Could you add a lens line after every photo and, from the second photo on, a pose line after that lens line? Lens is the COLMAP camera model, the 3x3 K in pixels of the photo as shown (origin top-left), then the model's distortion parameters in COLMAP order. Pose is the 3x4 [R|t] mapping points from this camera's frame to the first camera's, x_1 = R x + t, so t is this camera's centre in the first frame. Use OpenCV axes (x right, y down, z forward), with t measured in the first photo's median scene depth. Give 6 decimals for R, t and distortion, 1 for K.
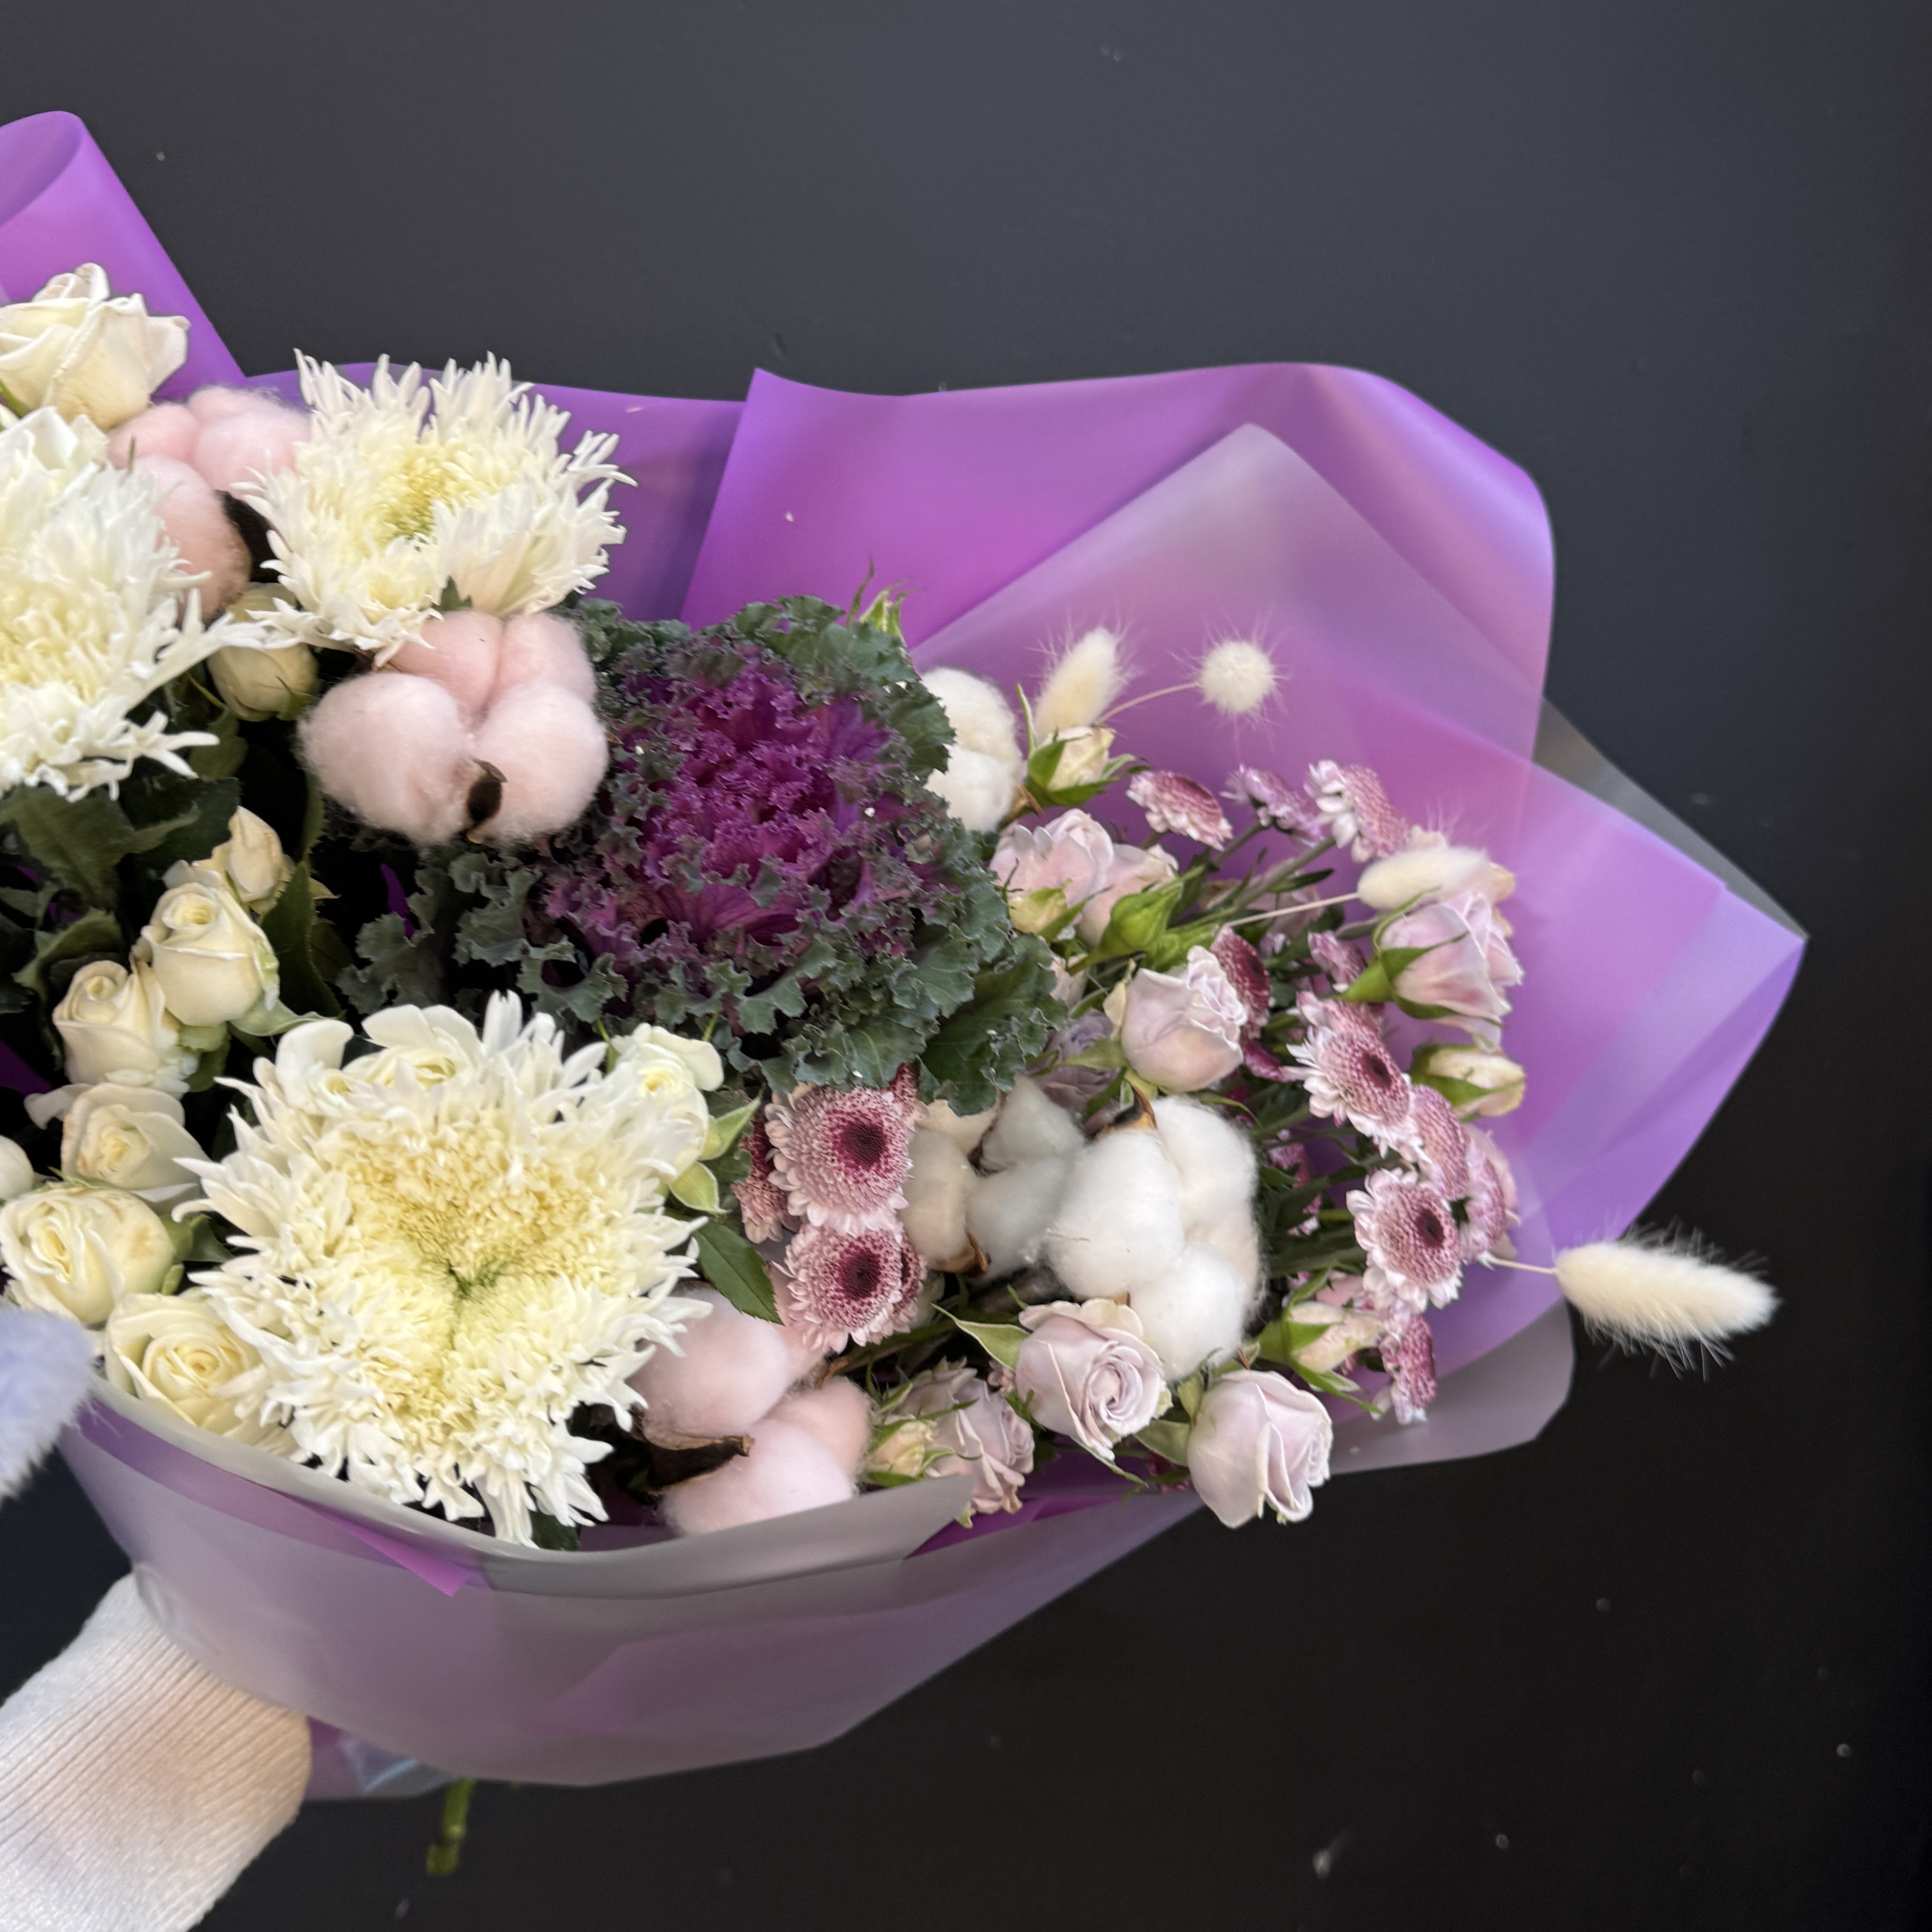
lens RADIAL K [[2169.5, 0, 983.0], [0, 2169.5, 1007.8], [0, 0, 1]] dist [0.109475, 0.000000]
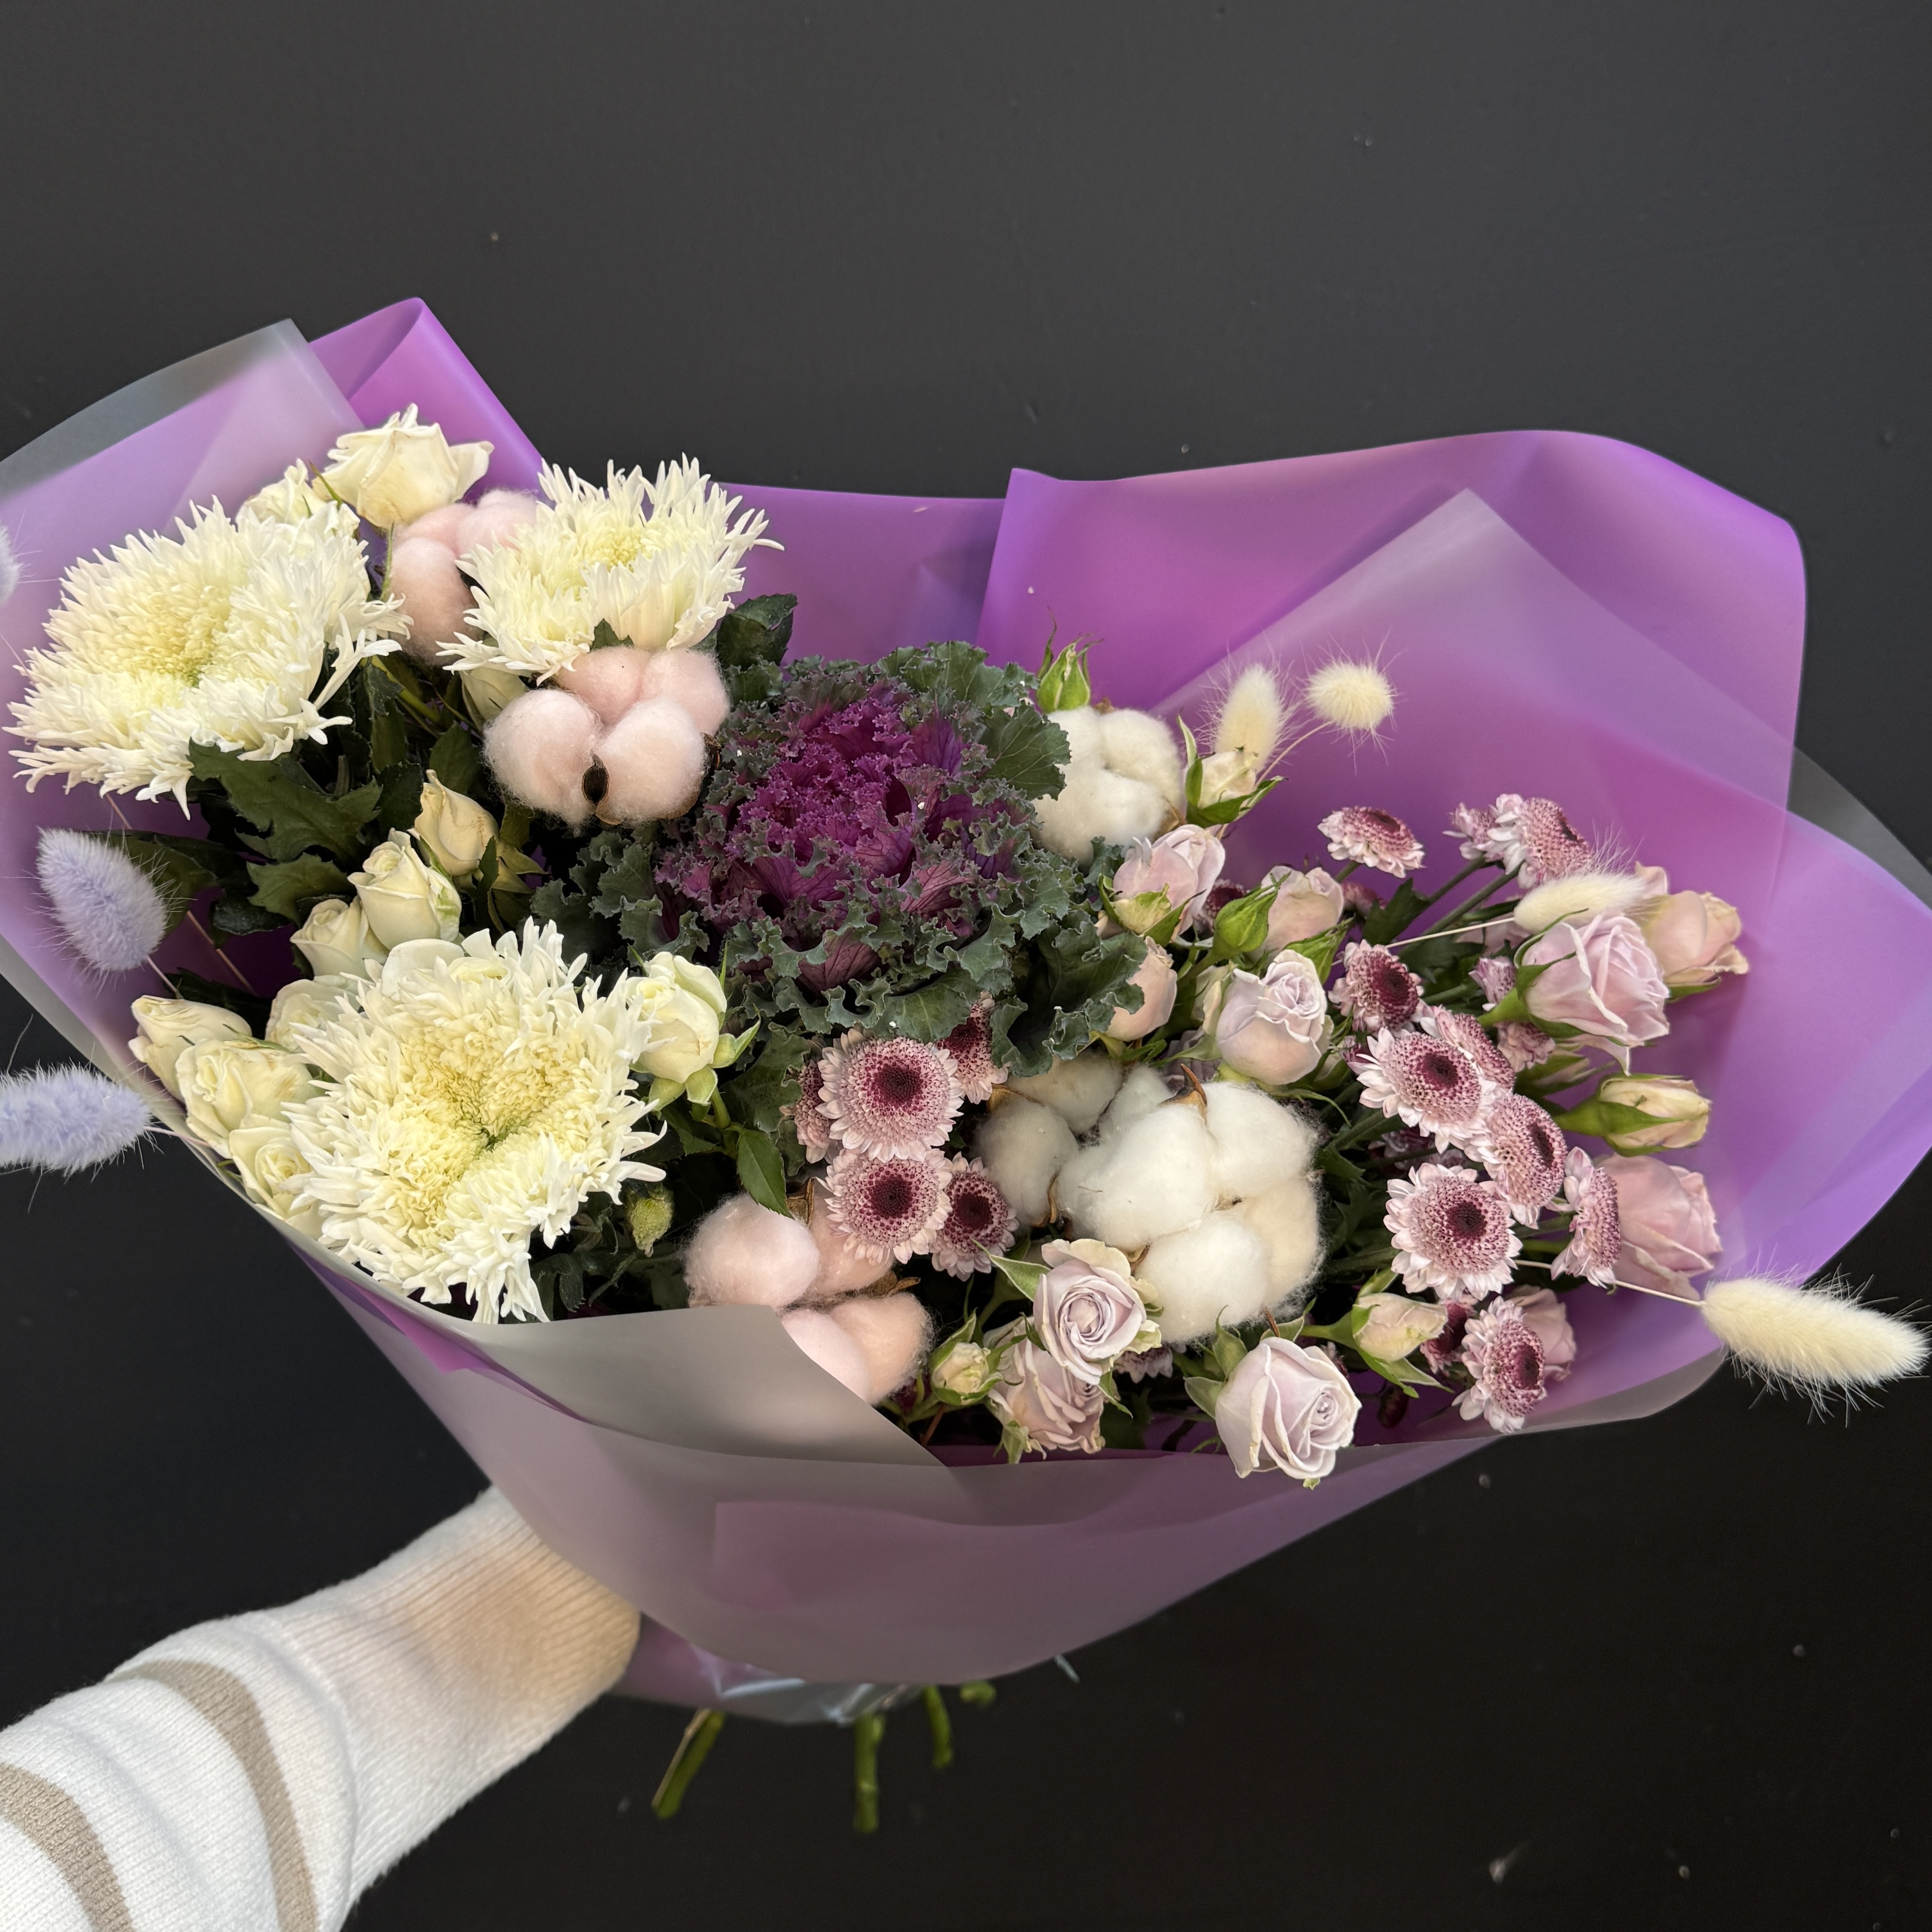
lens RADIAL K [[2169.5, 0, 938.0], [0, 2169.5, 981.9], [0, 0, 1]] dist [0.109475, 0.000000]
pose [[0.903288, 0.028858, -0.428062, 0.459702], [-0.069607, 0.994374, -0.079848, 0.098311], [0.423350, 0.101922, 0.900215, -0.050865]]
